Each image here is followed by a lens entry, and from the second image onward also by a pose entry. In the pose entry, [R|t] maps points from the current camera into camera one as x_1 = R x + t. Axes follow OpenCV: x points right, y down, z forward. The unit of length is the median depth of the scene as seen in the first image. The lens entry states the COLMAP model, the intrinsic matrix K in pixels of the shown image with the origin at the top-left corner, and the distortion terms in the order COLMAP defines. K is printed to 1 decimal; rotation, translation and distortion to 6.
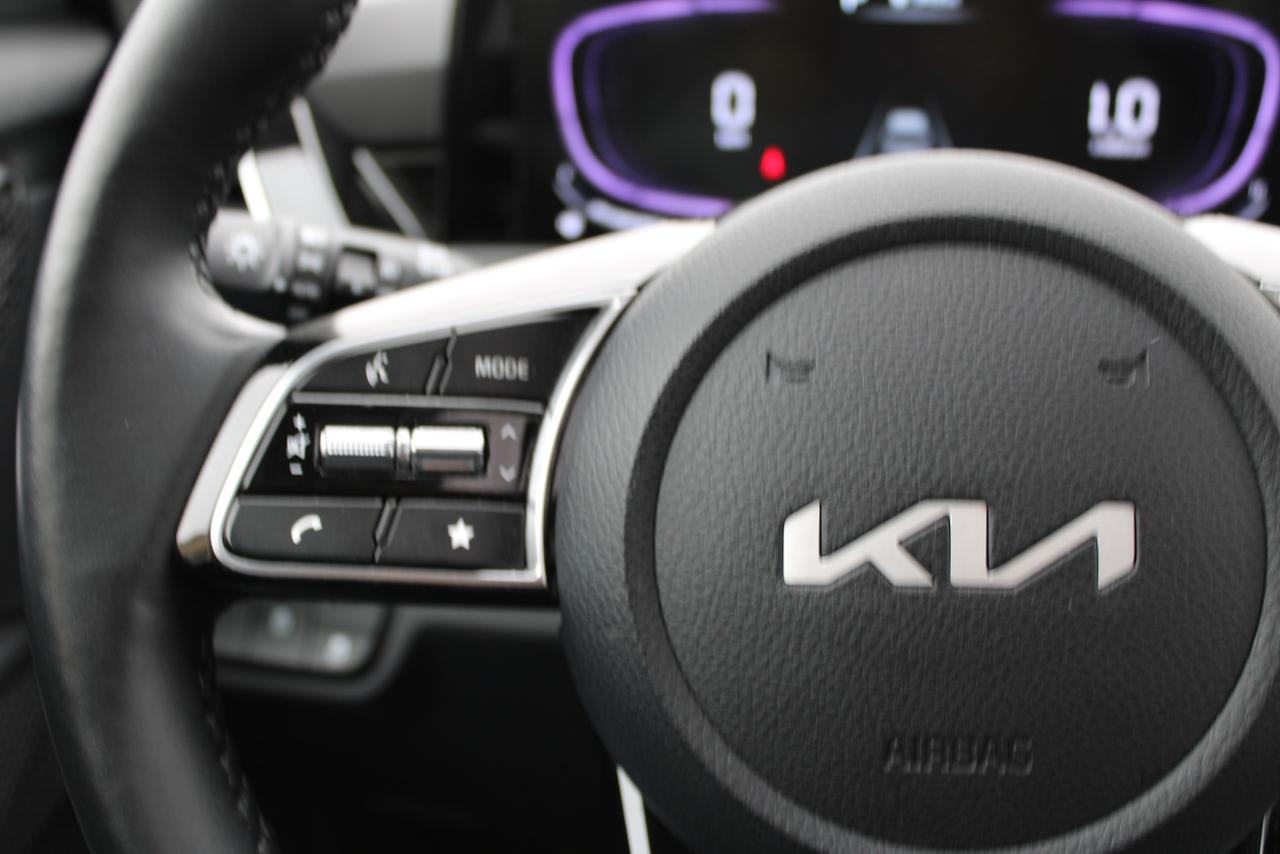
lens RADIAL K [[1471.9, 0, 640.0], [0, 1471.9, 427.0], [0, 0, 1]] dist [-0.094166, 0.084581]
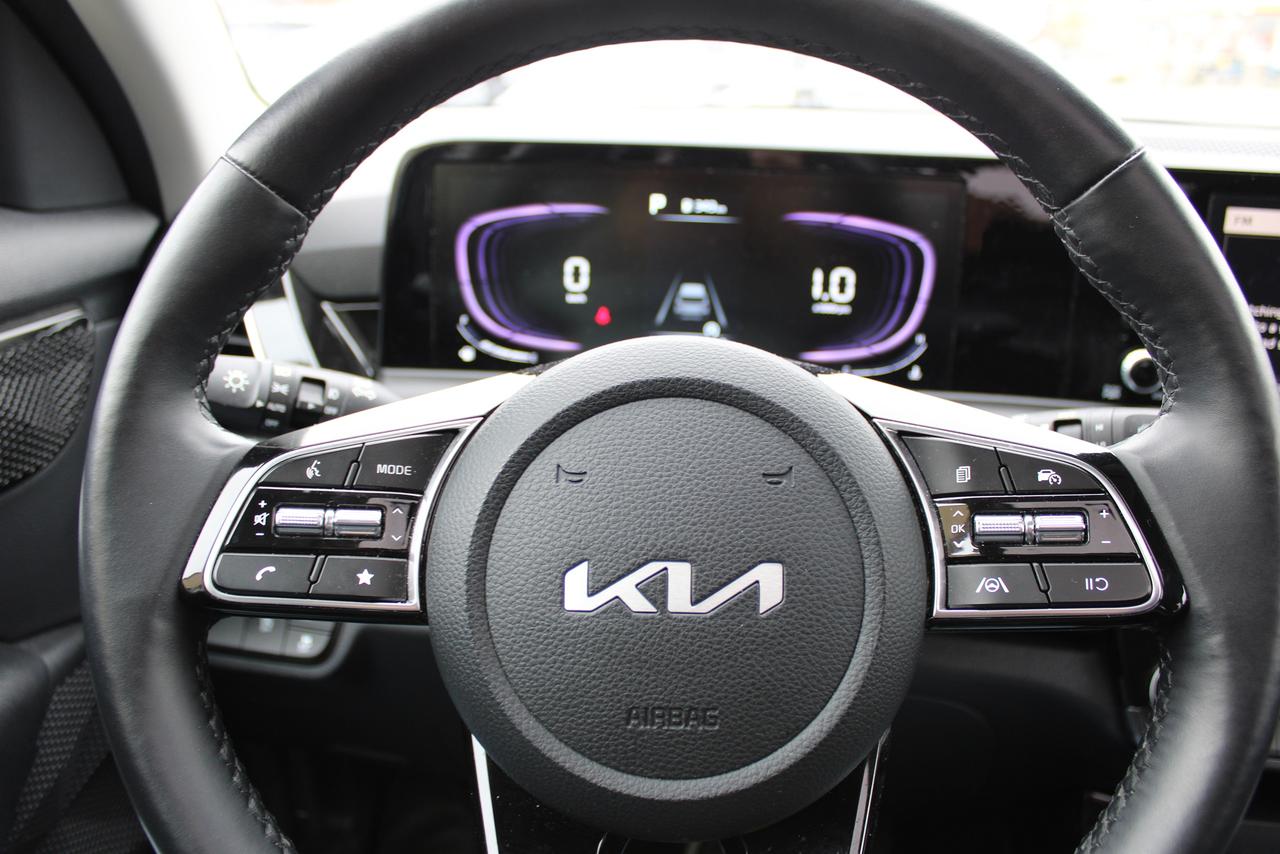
lens RADIAL K [[1067.0, 0, 633.9], [0, 1067.0, 427.0], [0, 0, 1]] dist [-0.167037, 0.140531]
pose [[0.997131, 0.007590, 0.075317, 0.077385], [-0.004403, 0.999092, -0.042385, -0.039812], [-0.075570, 0.041932, 0.996258, -0.140479]]
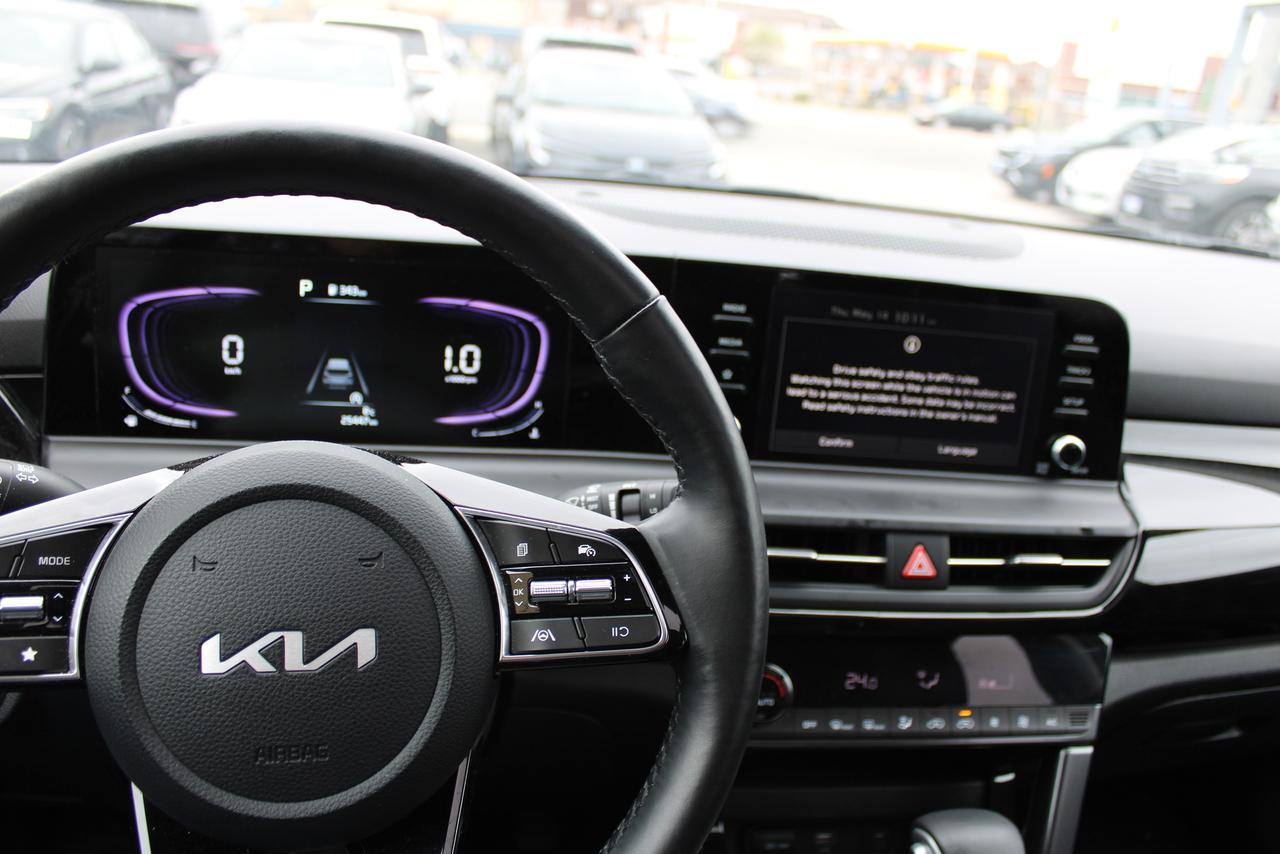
lens RADIAL K [[1067.0, 0, 633.9], [0, 1067.0, 427.0], [0, 0, 1]] dist [-0.167037, 0.140531]
pose [[0.938439, -0.006845, 0.345377, 0.151824], [0.021795, 0.998985, -0.039421, -0.146392], [-0.344757, 0.044522, 0.937636, -0.483049]]
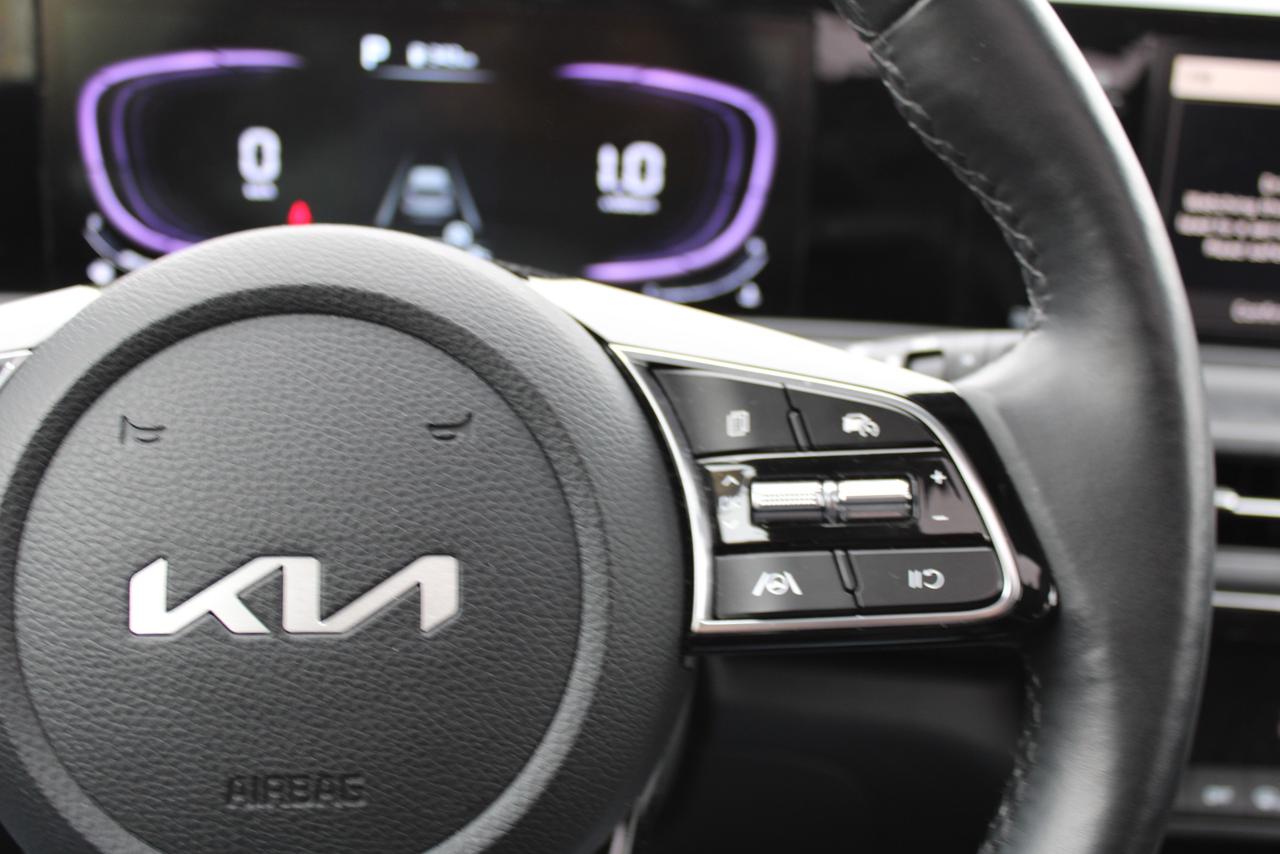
lens RADIAL K [[1471.9, 0, 640.0], [0, 1471.9, 427.0], [0, 0, 1]] dist [-0.094166, 0.084581]
pose [[0.980991, -0.009795, 0.193808, 0.233927], [0.013855, 0.999712, -0.019605, -0.015814], [-0.193560, 0.021917, 0.980844, -0.089215]]
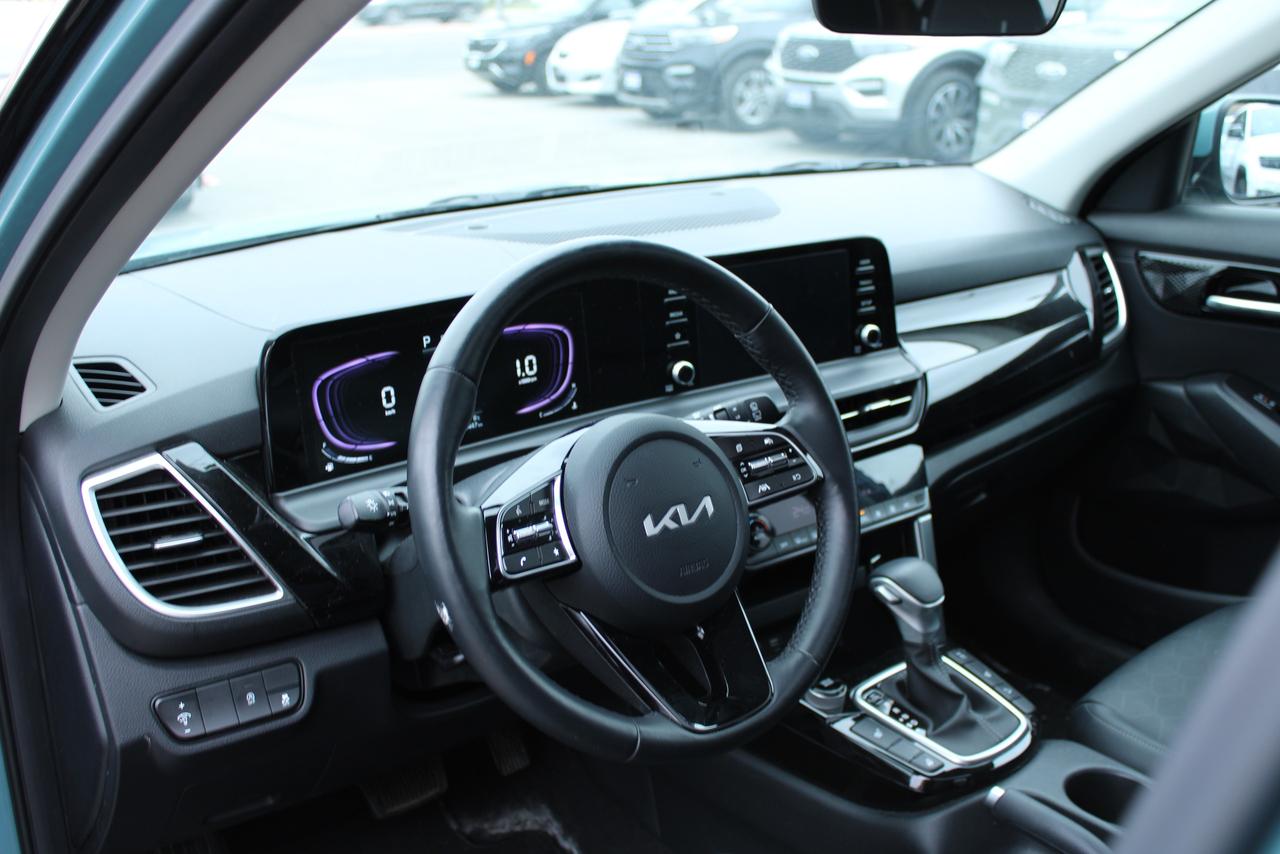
lens RADIAL K [[1311.0, 0, 641.9], [0, 1311.0, 452.6], [0, 0, 1]] dist [-0.116455, -0.001177]
pose [[0.676598, -0.247013, 0.693685, -2.052950], [0.278035, 0.958020, 0.069953, -0.320335], [-0.681844, 0.145539, 0.716873, -1.328471]]
